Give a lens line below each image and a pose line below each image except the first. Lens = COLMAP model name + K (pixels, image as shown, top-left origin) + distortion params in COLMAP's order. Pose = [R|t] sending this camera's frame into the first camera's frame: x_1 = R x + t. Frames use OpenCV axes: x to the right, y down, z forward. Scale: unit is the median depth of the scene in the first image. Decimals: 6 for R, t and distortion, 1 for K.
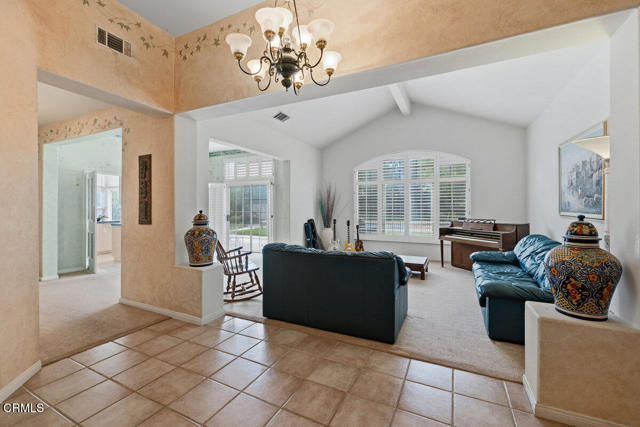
lens RADIAL K [[275.9, 0, 316.8], [0, 275.9, 207.1], [0, 0, 1]] dist [-0.001112, -0.000115]
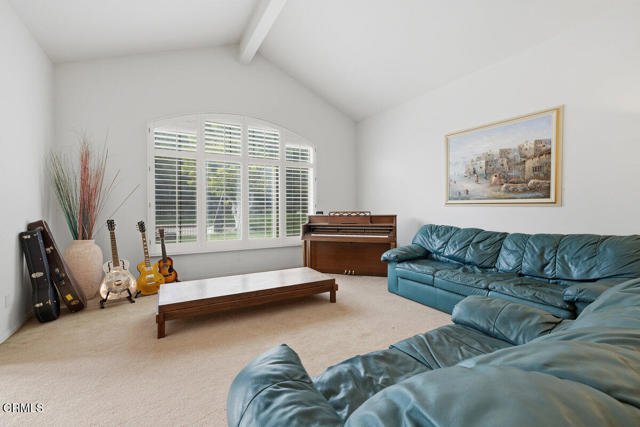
lens RADIAL K [[268.4, 0, 318.0], [0, 268.4, 210.6], [0, 0, 1]] dist [-0.001771, -0.000267]
pose [[0.549856, -0.004462, 0.835248, -0.150903], [0.000281, 0.999987, 0.005157, 0.033775], [-0.835260, -0.002601, 0.549850, 0.581218]]
